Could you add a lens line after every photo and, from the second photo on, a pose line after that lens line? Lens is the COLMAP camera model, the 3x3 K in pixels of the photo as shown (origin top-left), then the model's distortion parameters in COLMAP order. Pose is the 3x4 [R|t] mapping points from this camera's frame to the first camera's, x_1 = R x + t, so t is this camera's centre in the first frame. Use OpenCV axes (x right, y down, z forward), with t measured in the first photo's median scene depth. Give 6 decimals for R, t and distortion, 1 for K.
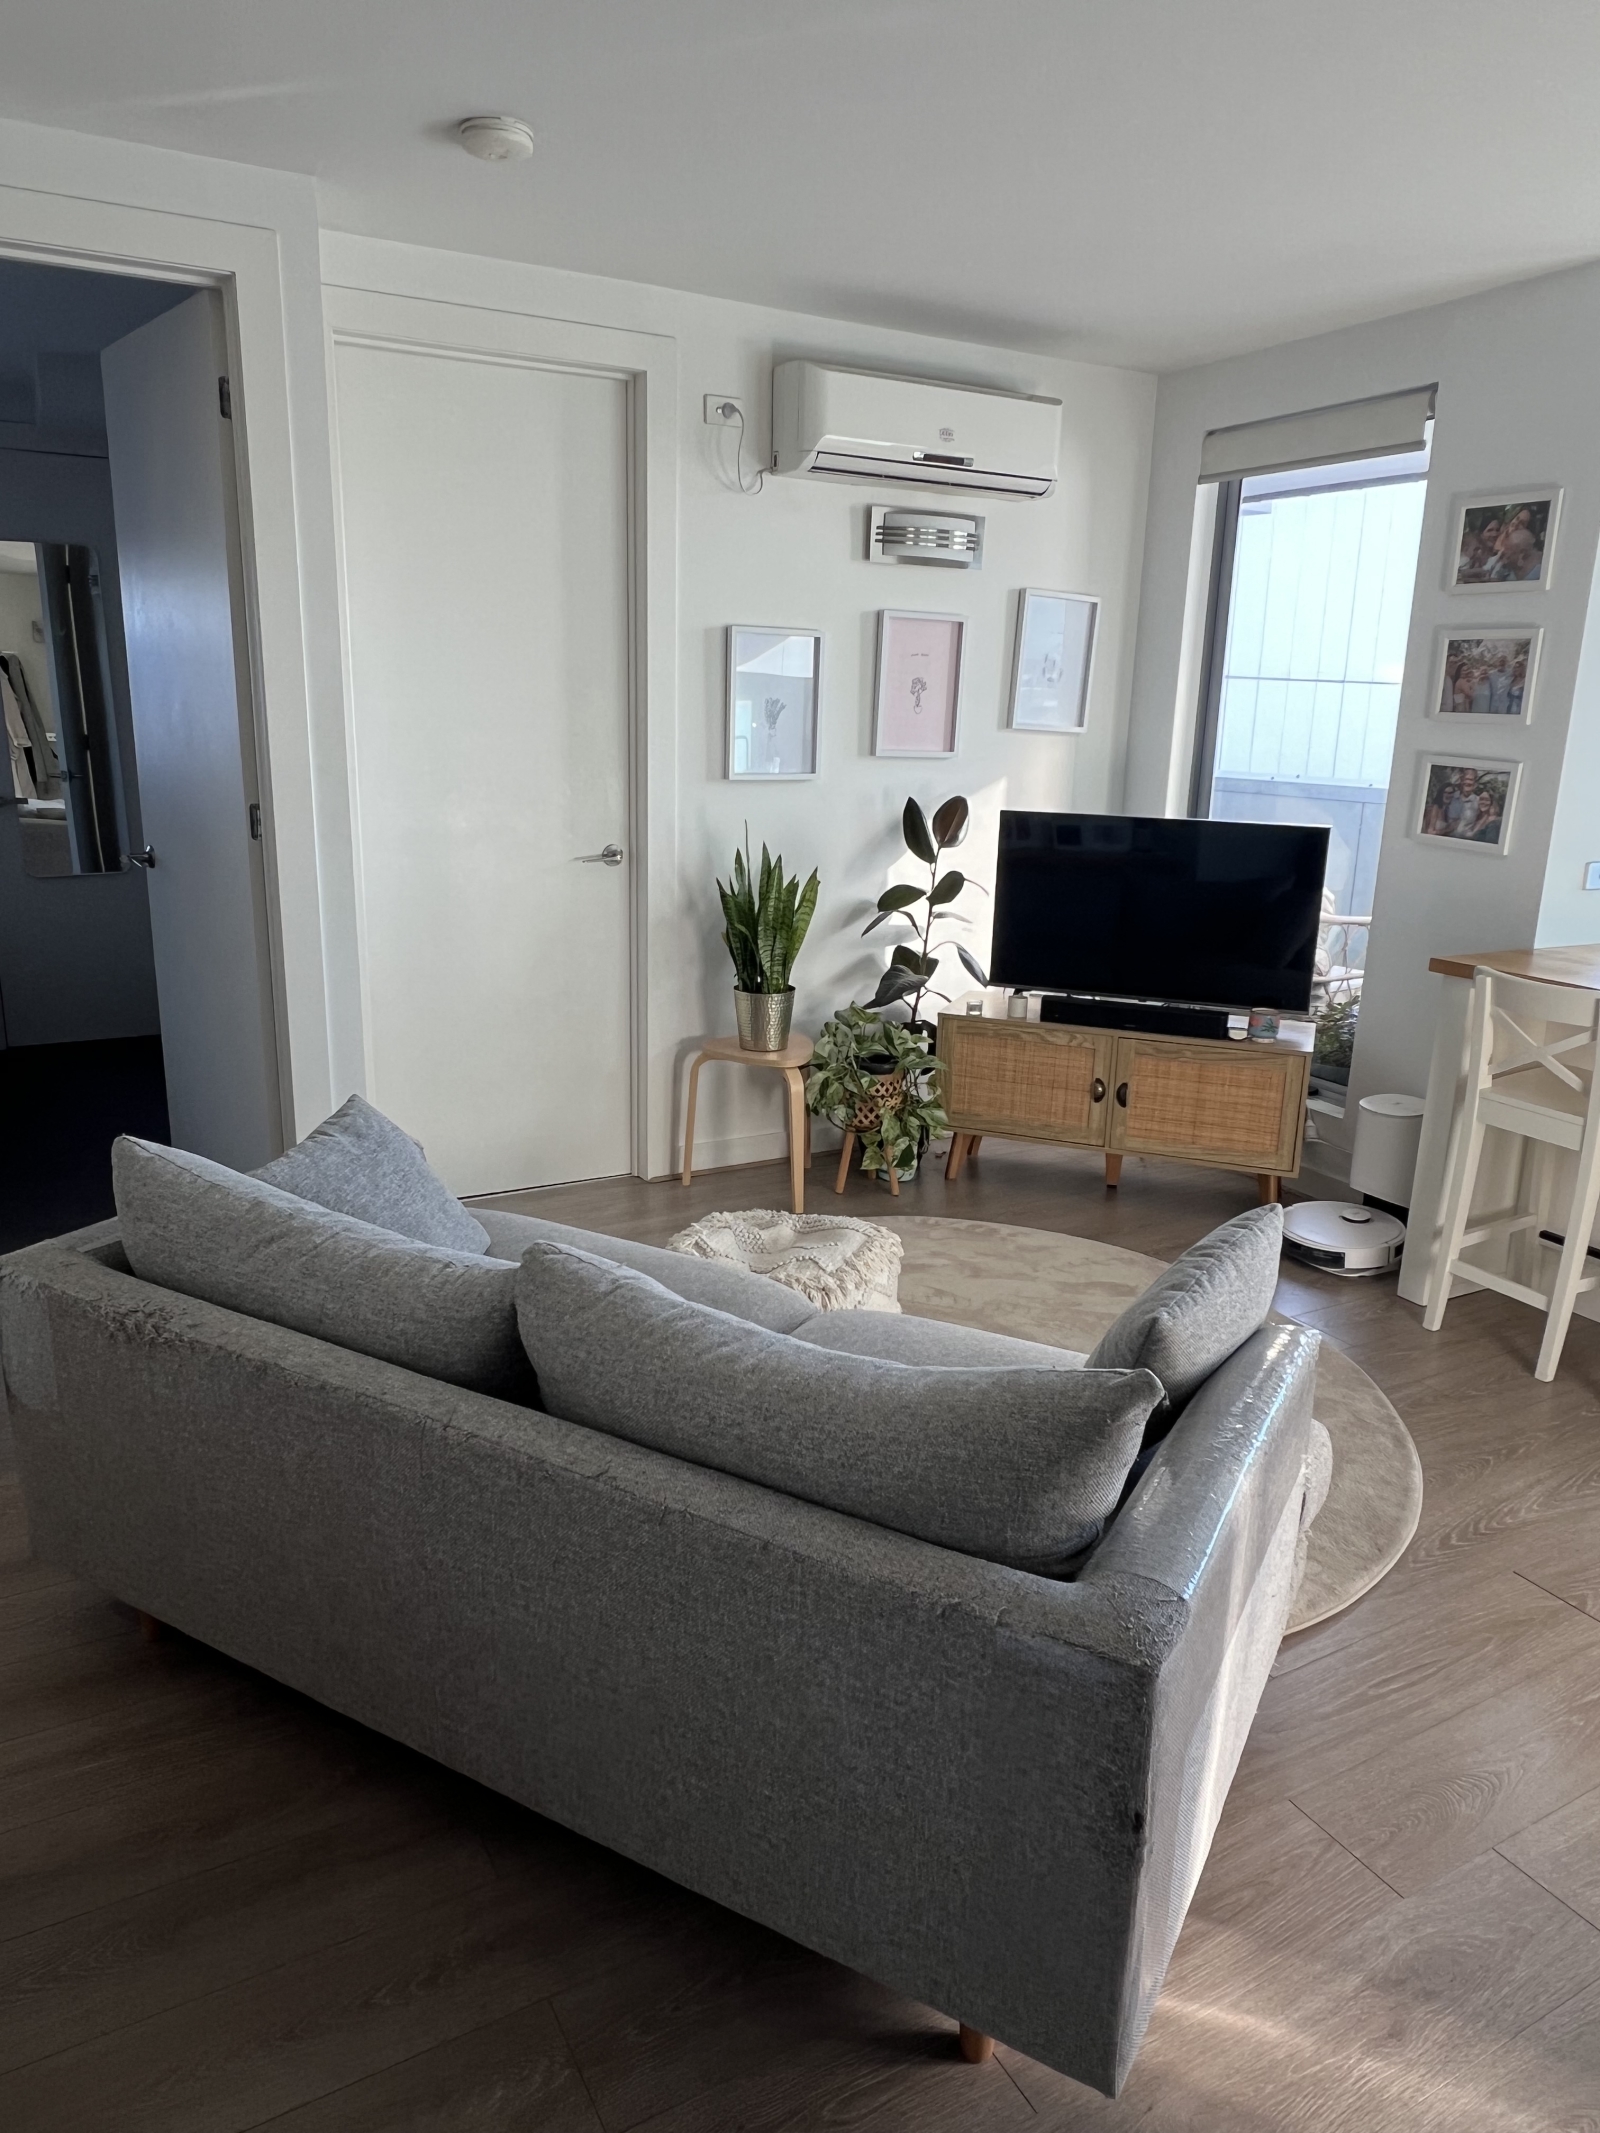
lens RADIAL K [[1397.7, 0, 800.0], [0, 1397.7, 1066.5], [0, 0, 1]] dist [0.035900, -0.000218]
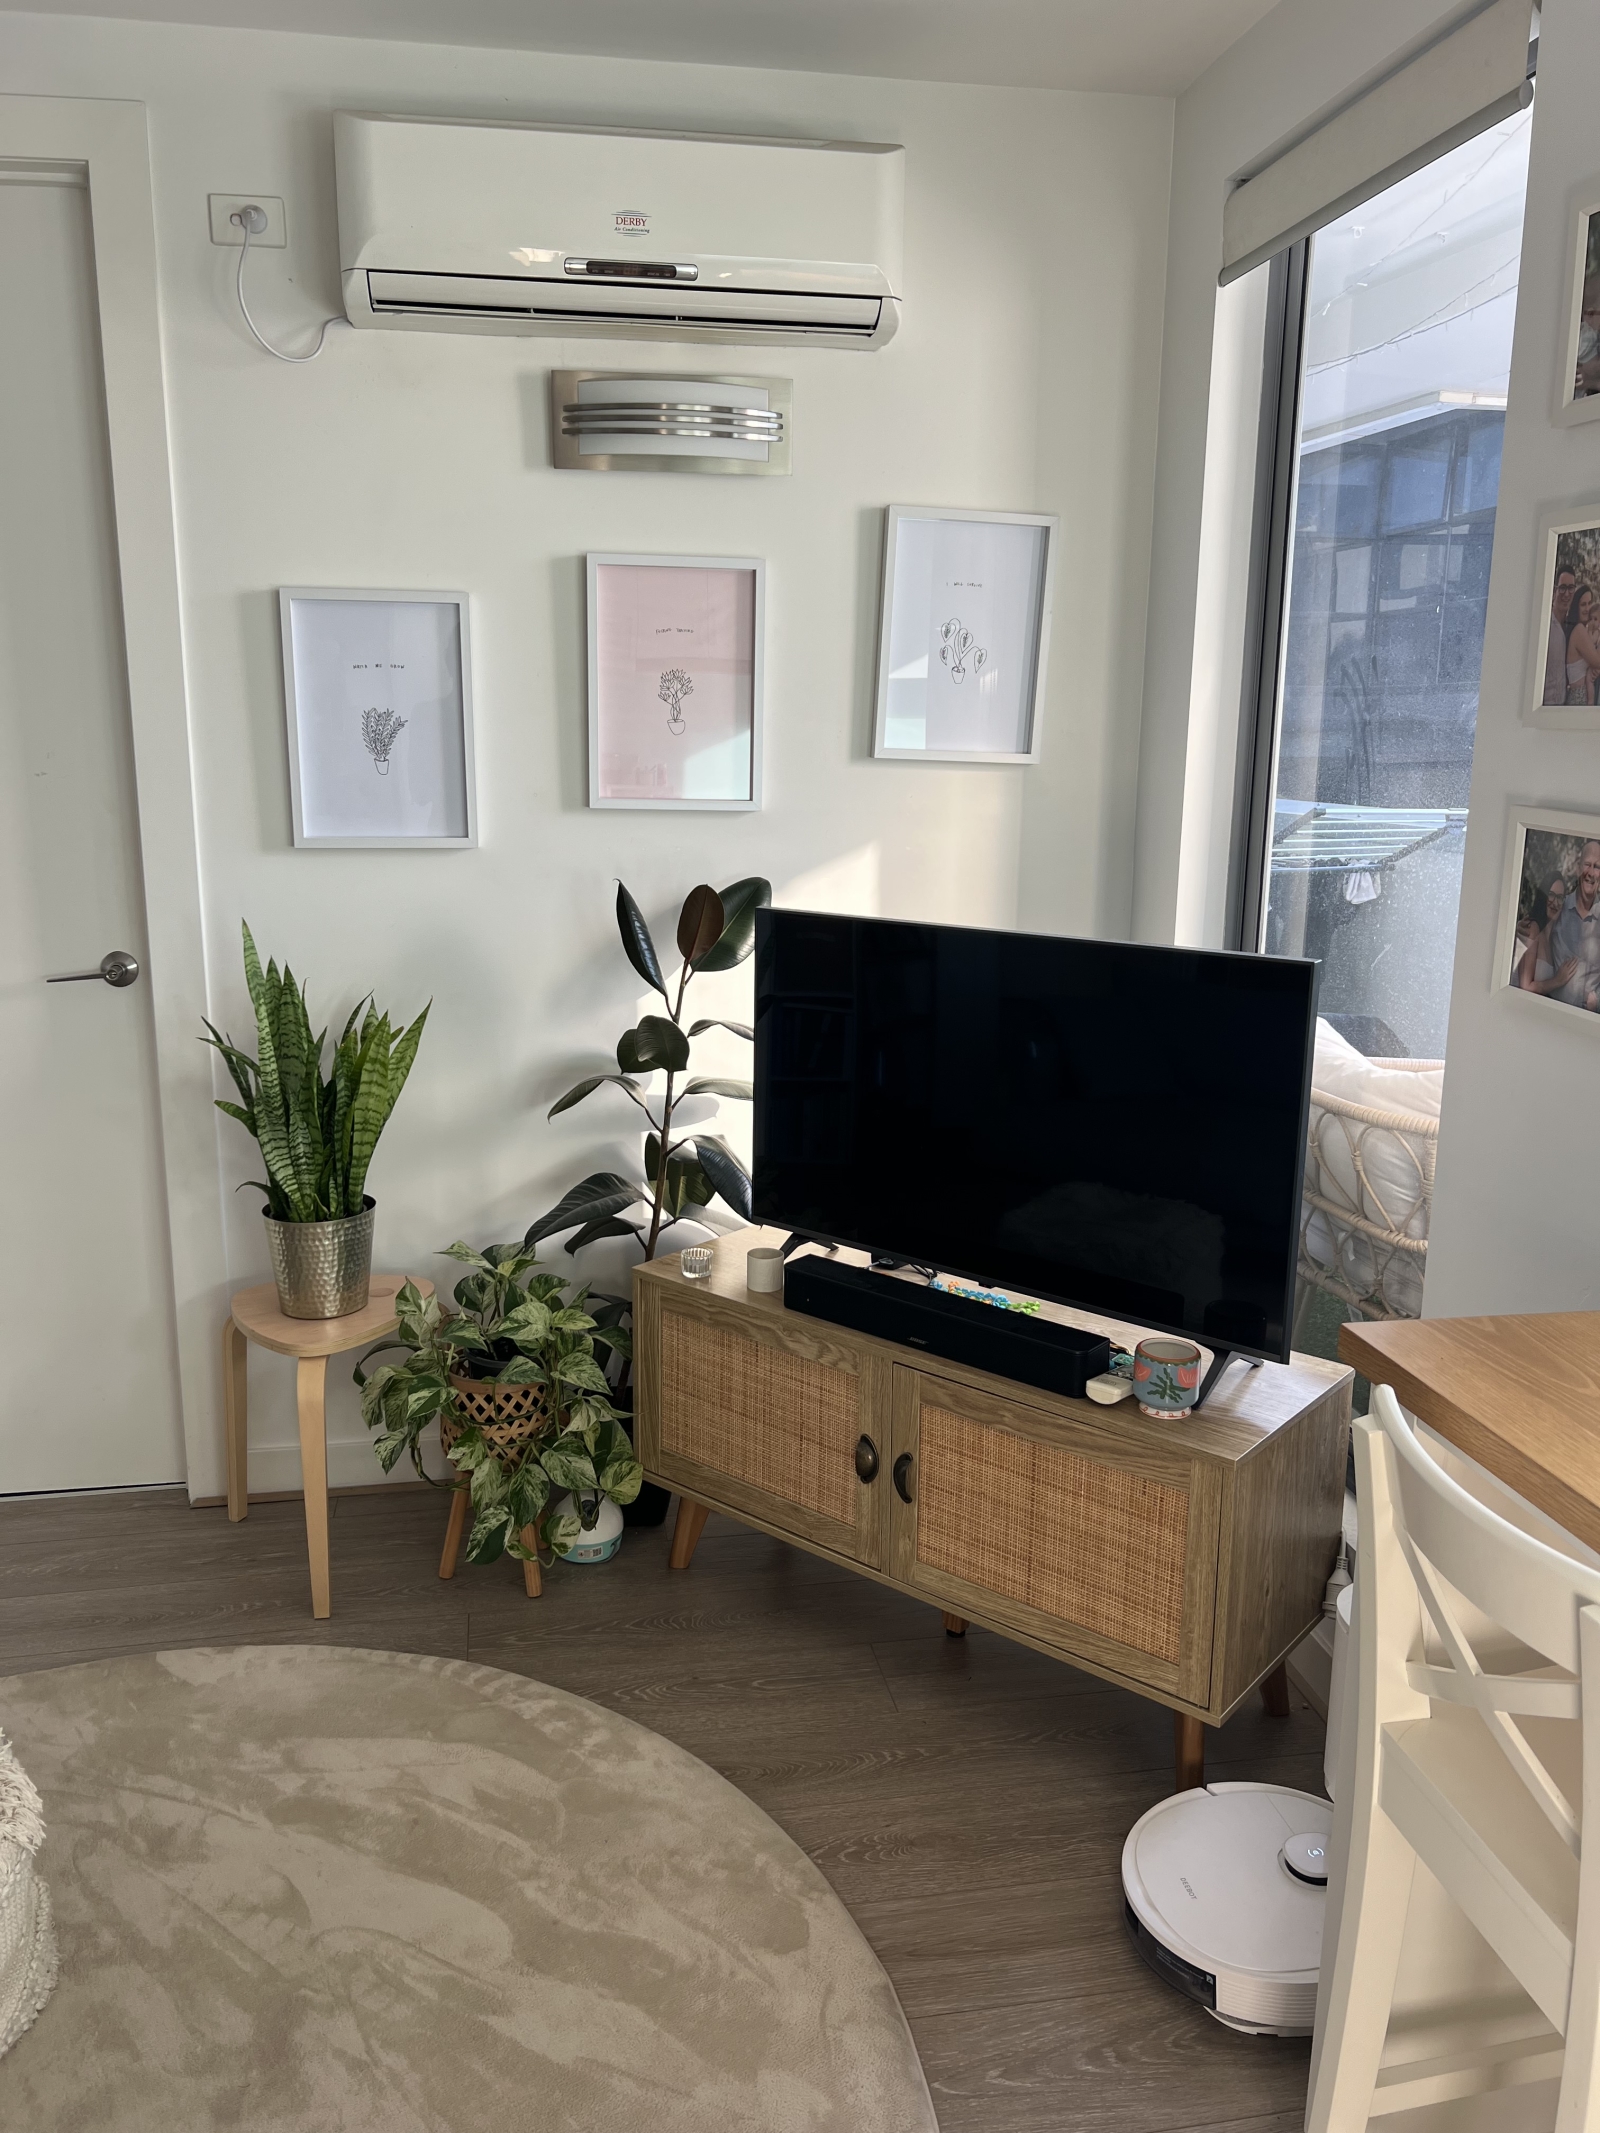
lens RADIAL K [[1584.4, 0, 800.0], [0, 1584.4, 1066.5], [0, 0, 1]] dist [0.038056, -0.005107]
pose [[0.942673, 0.049765, -0.329988, 0.374839], [-0.065501, 0.997176, -0.036732, -0.102612], [0.327228, 0.056241, 0.943270, 0.444170]]
